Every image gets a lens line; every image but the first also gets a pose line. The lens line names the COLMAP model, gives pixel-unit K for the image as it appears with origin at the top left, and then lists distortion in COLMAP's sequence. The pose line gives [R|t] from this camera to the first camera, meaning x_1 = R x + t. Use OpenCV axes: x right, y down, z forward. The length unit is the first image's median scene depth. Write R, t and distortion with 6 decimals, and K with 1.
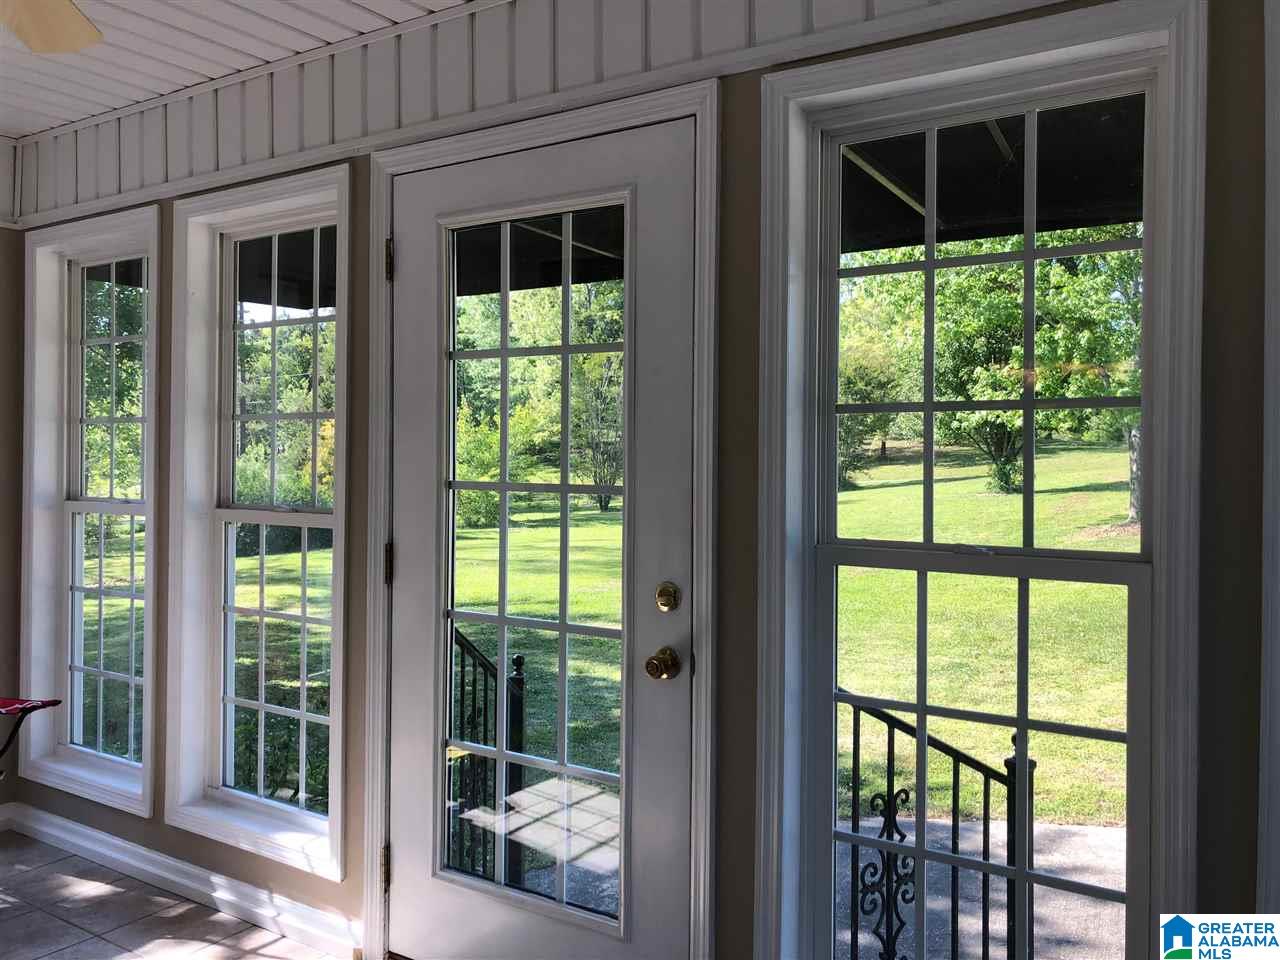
lens RADIAL K [[1038.2, 0, 640.0], [0, 1038.2, 480.0], [0, 0, 1]] dist [0.011814, 0.003958]
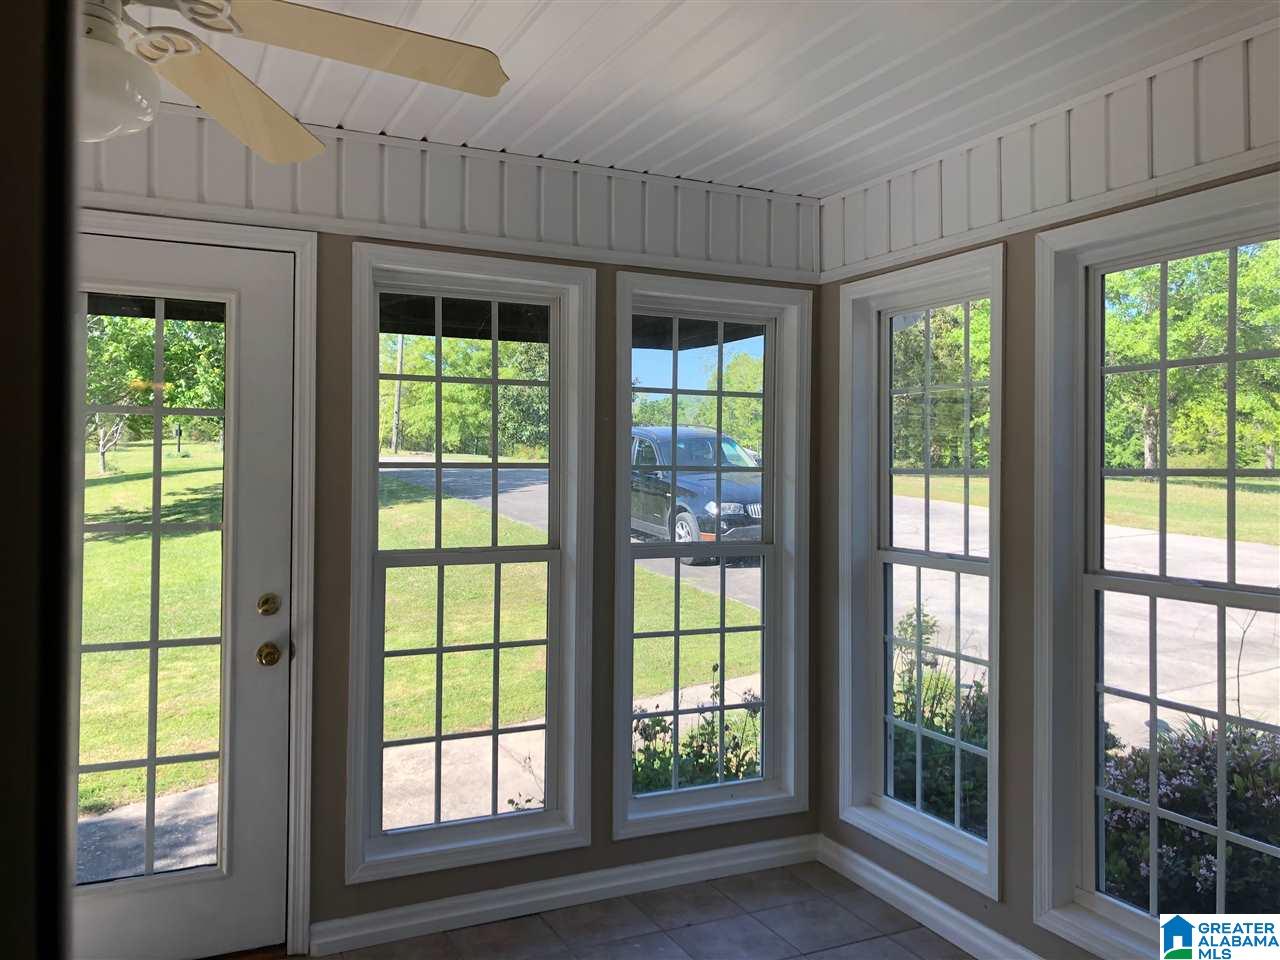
lens RADIAL K [[1015.8, 0, 640.0], [0, 1015.8, 480.0], [0, 0, 1]] dist [0.003416, 0.000683]
pose [[0.509834, -0.014412, 0.860152, -0.894471], [0.018324, 0.999815, 0.005891, -0.048522], [-0.860078, 0.012758, 0.510004, -0.083762]]
